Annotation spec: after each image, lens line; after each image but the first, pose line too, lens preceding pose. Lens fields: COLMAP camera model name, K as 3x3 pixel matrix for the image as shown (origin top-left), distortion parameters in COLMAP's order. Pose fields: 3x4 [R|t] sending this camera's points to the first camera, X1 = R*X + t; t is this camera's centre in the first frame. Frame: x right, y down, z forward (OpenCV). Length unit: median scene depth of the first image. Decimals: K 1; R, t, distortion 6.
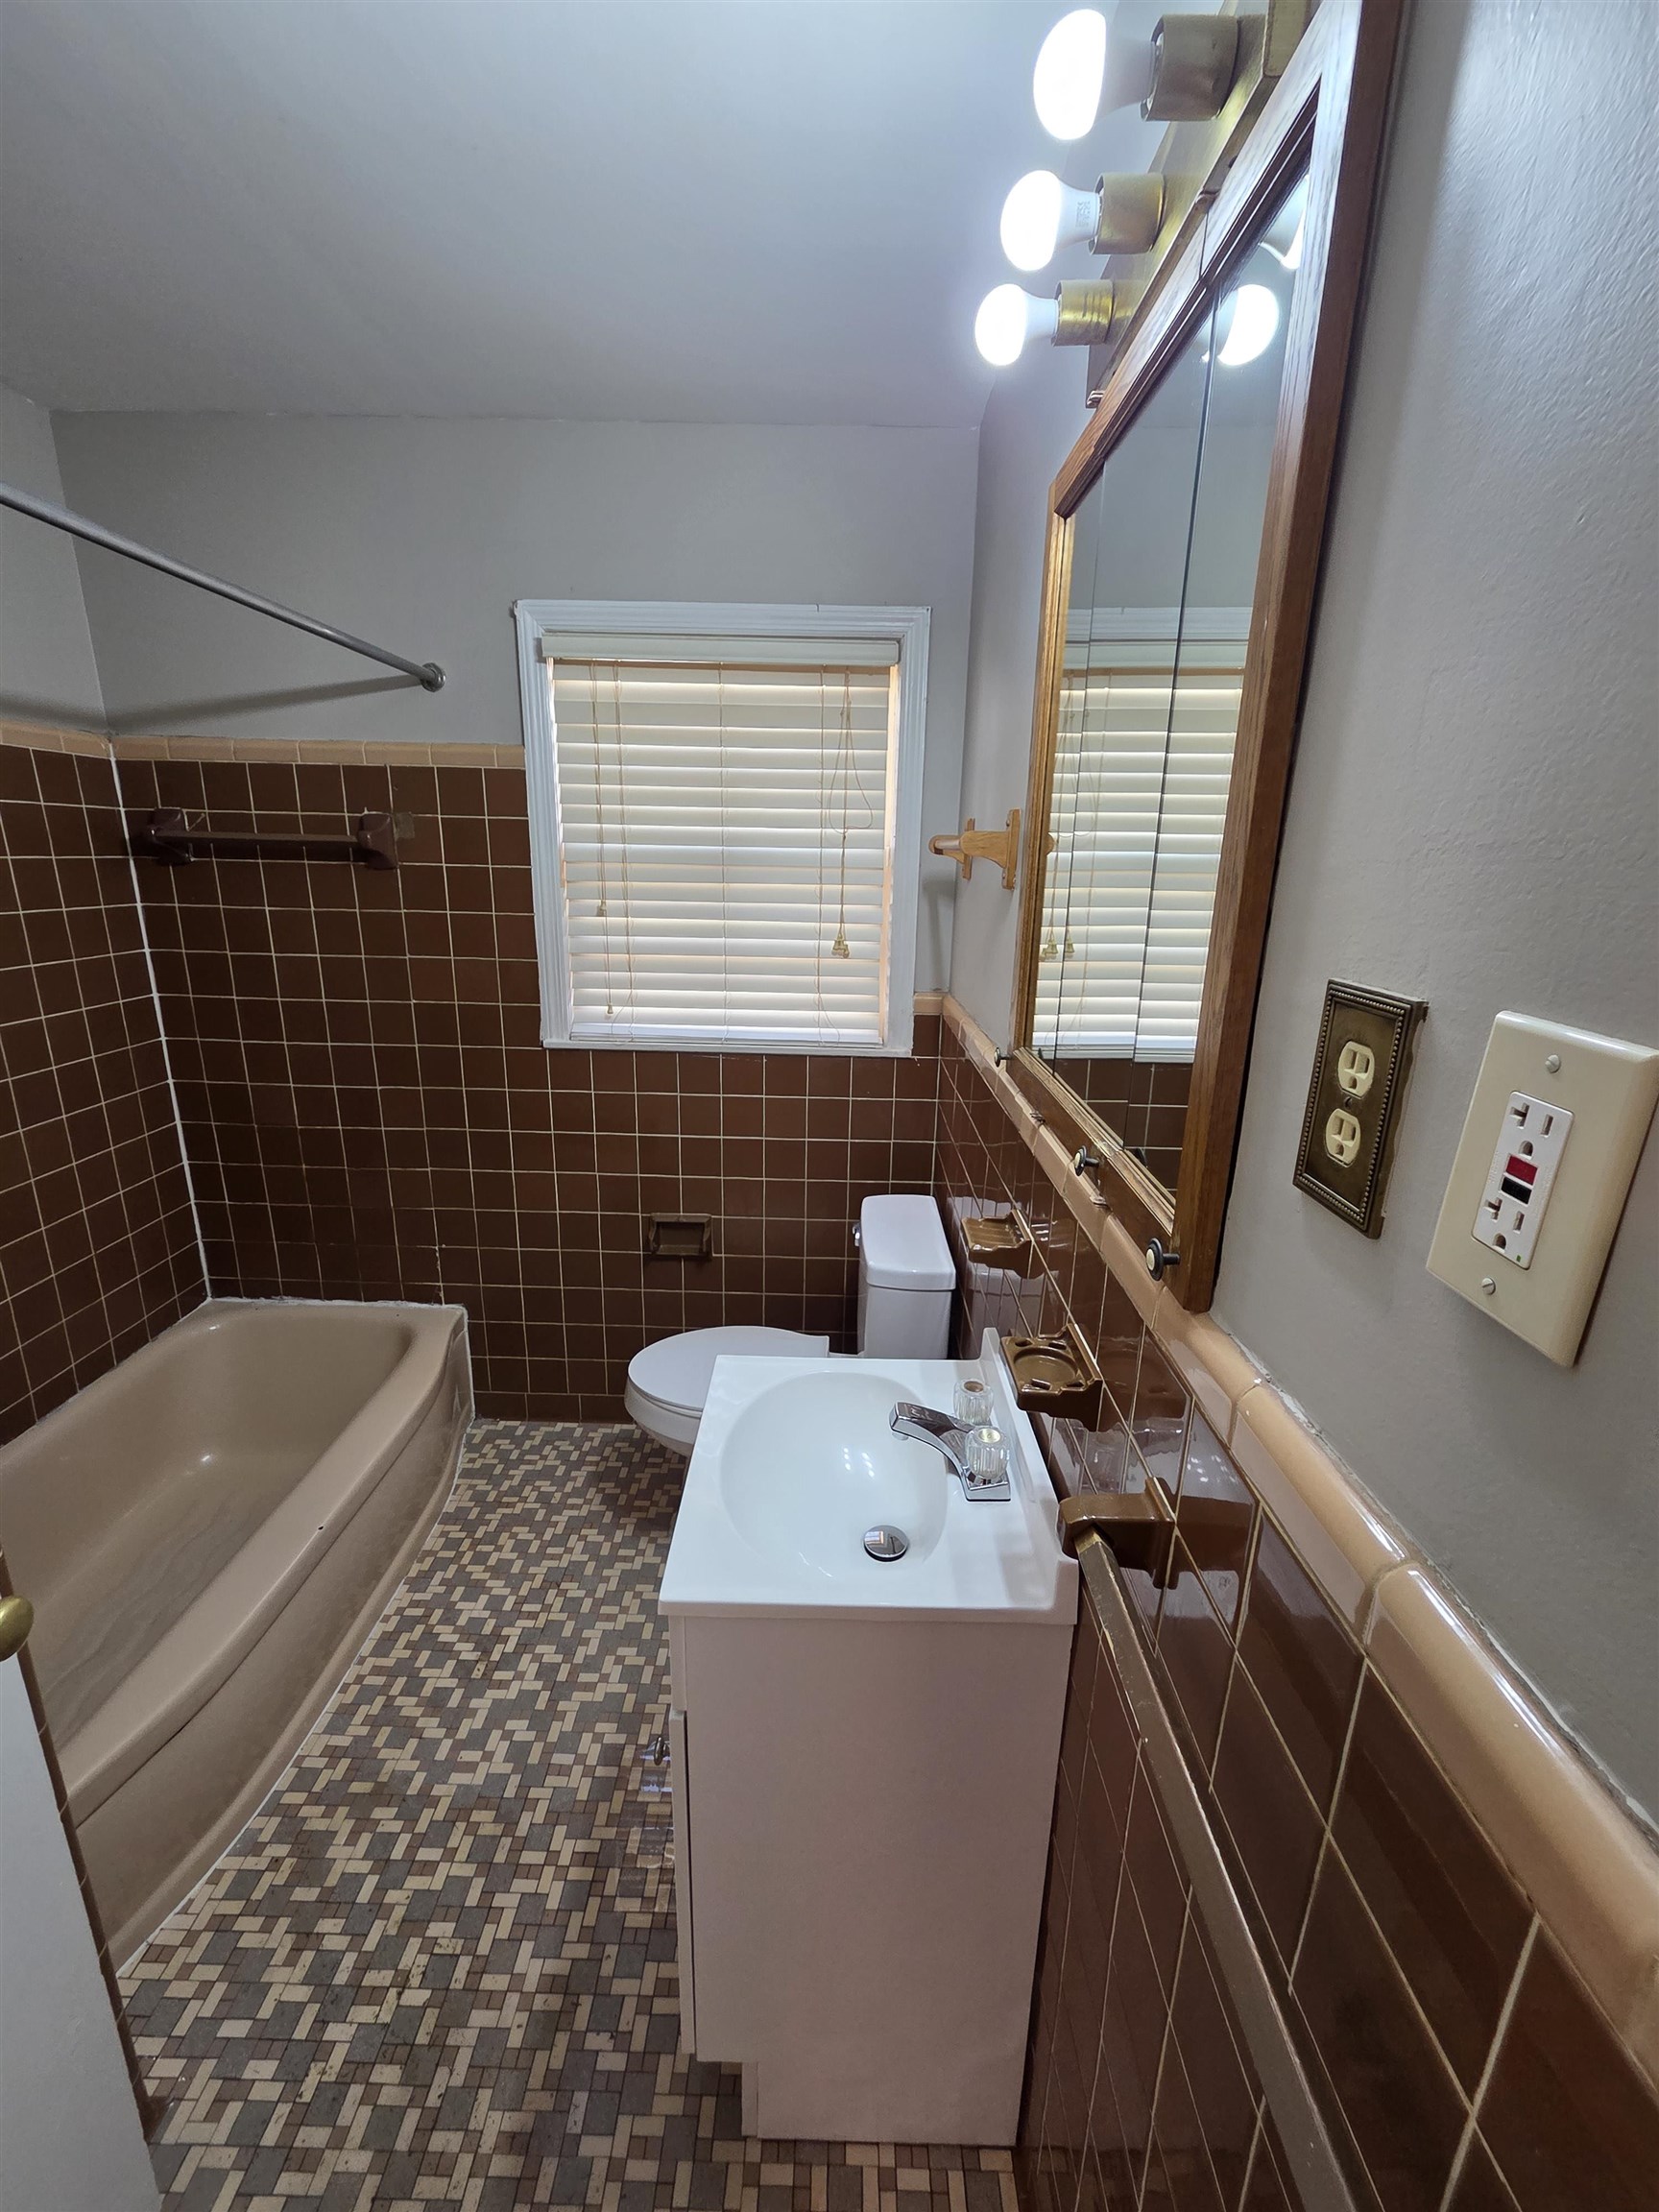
lens RADIAL K [[902.3, 0, 823.7], [0, 902.3, 1107.5], [0, 0, 1]] dist [-0.000249, -0.000101]
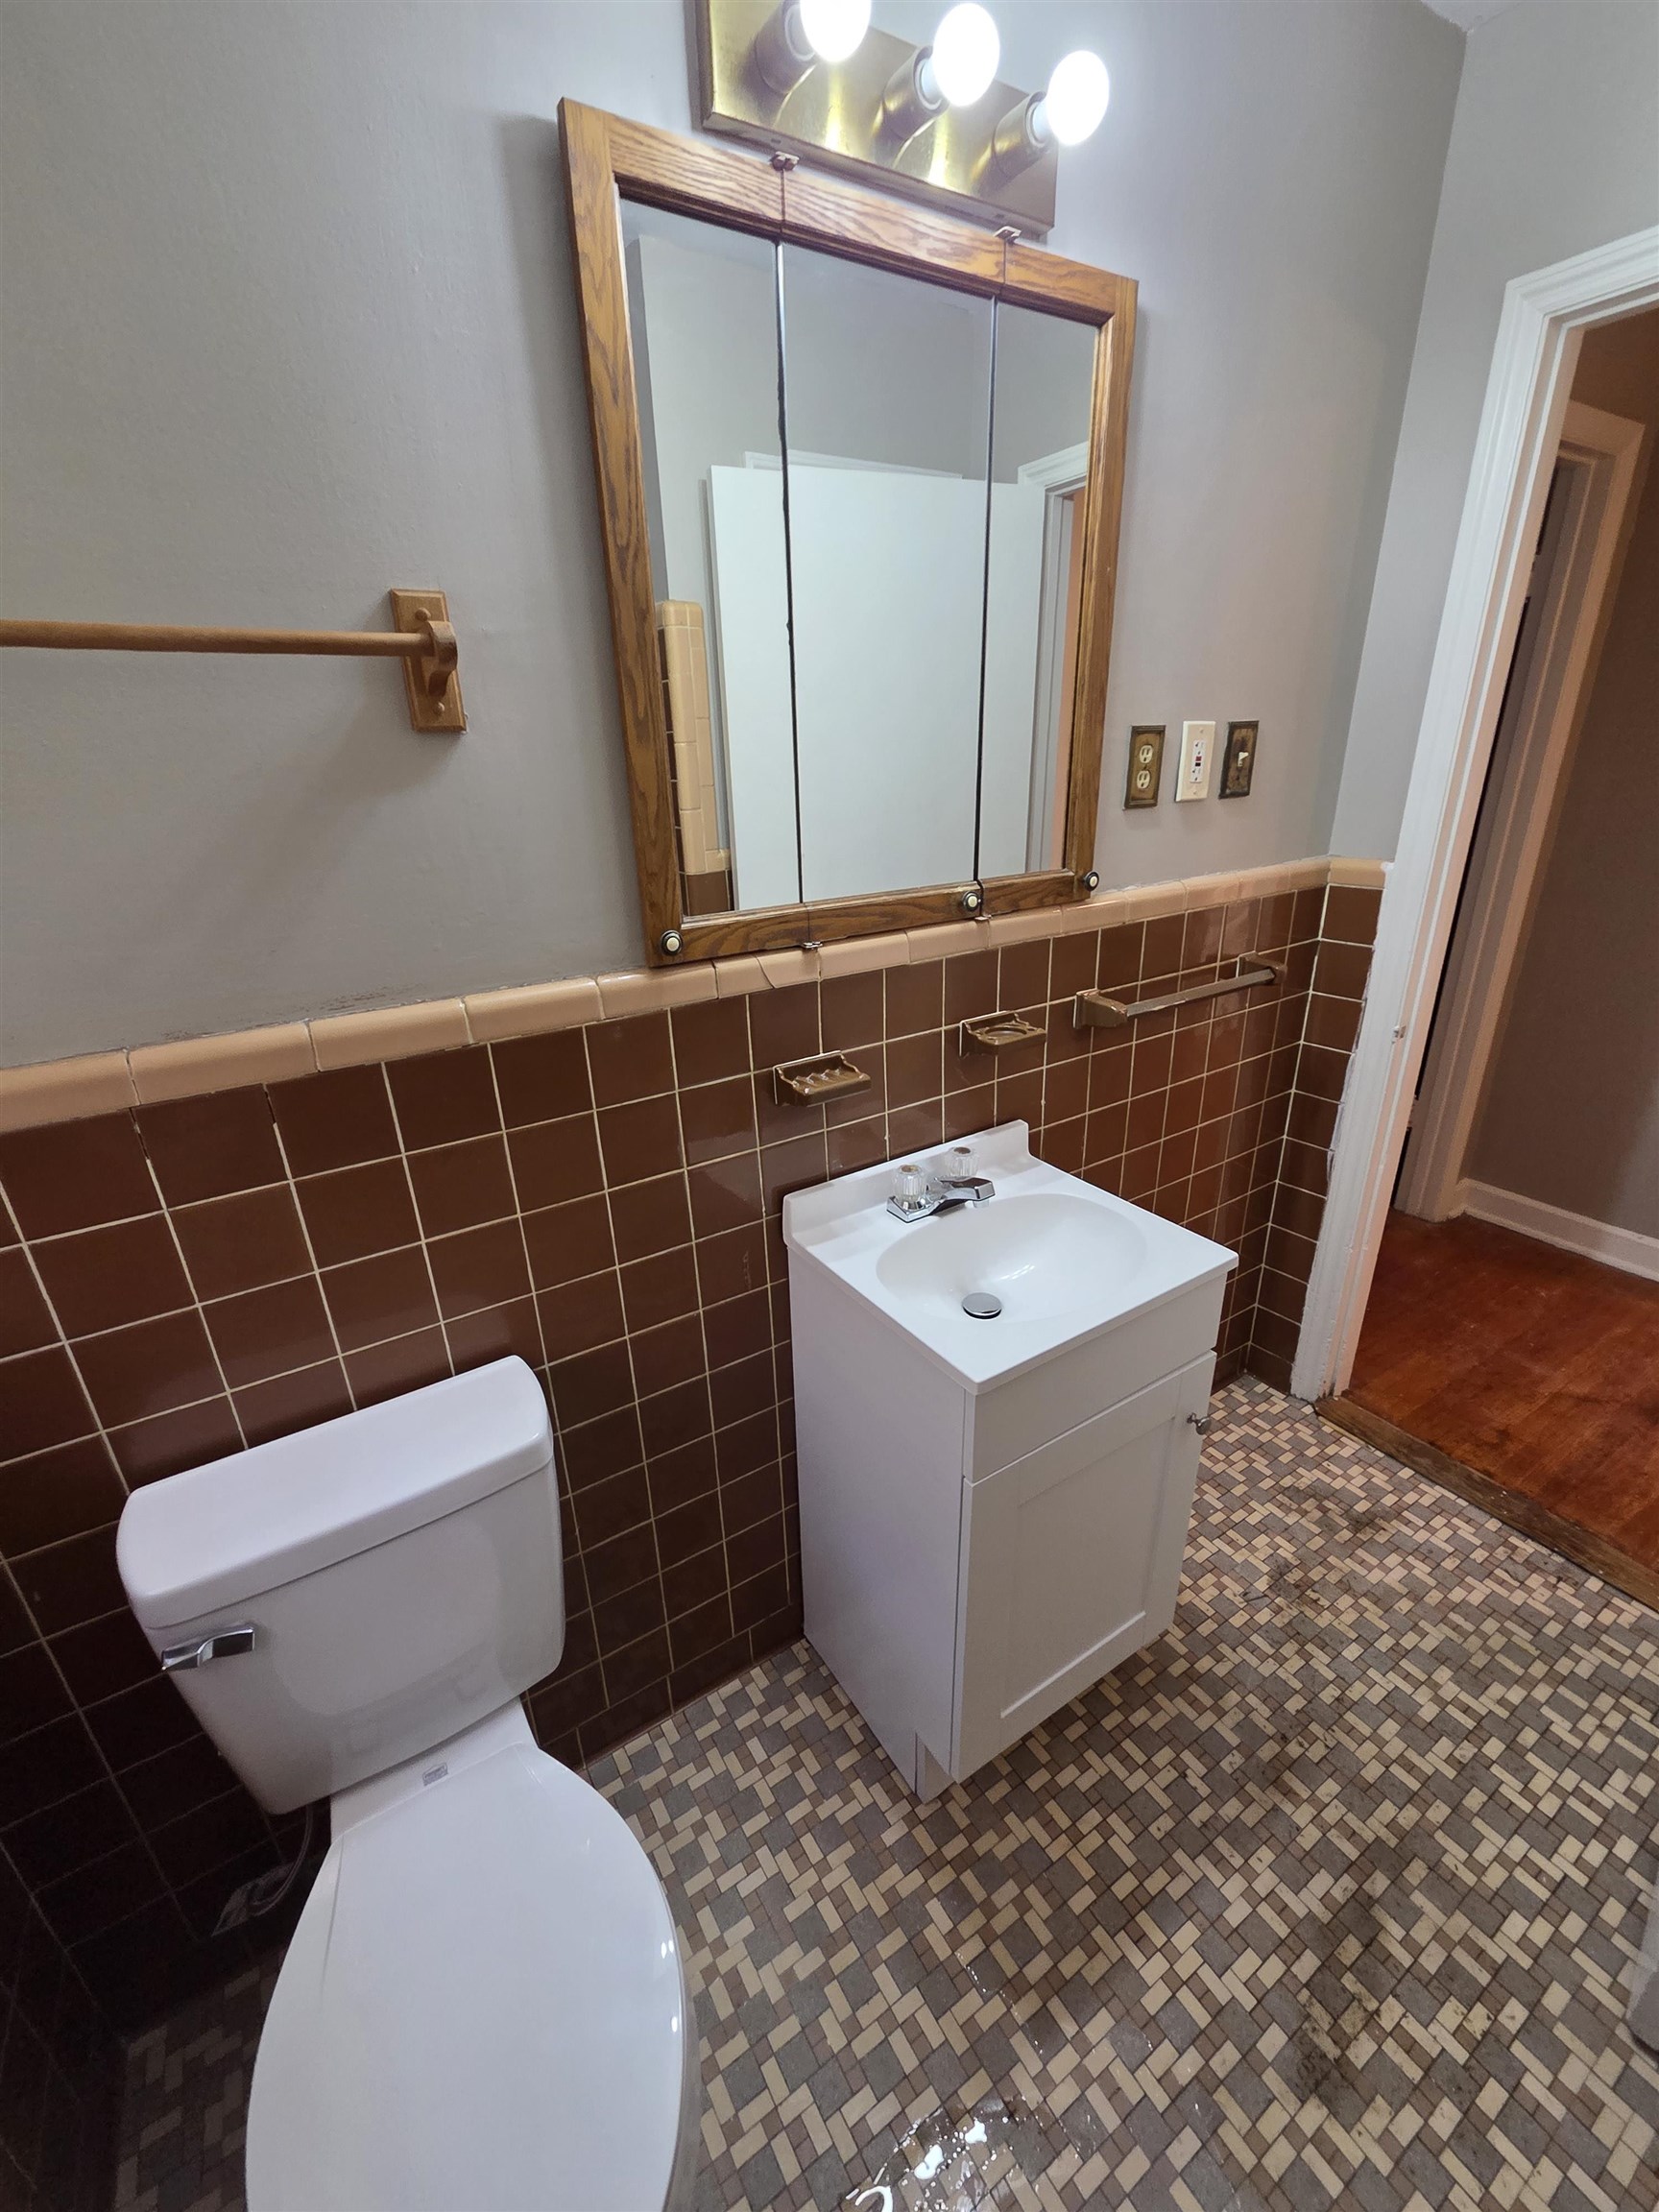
lens RADIAL K [[902.3, 0, 823.7], [0, 902.3, 1107.5], [0, 0, 1]] dist [-0.000249, -0.000101]
pose [[-0.547799, -0.320503, 0.772783, -0.663185], [0.238773, 0.825393, 0.511580, -0.382362], [-0.801813, 0.464763, -0.375622, 1.572069]]
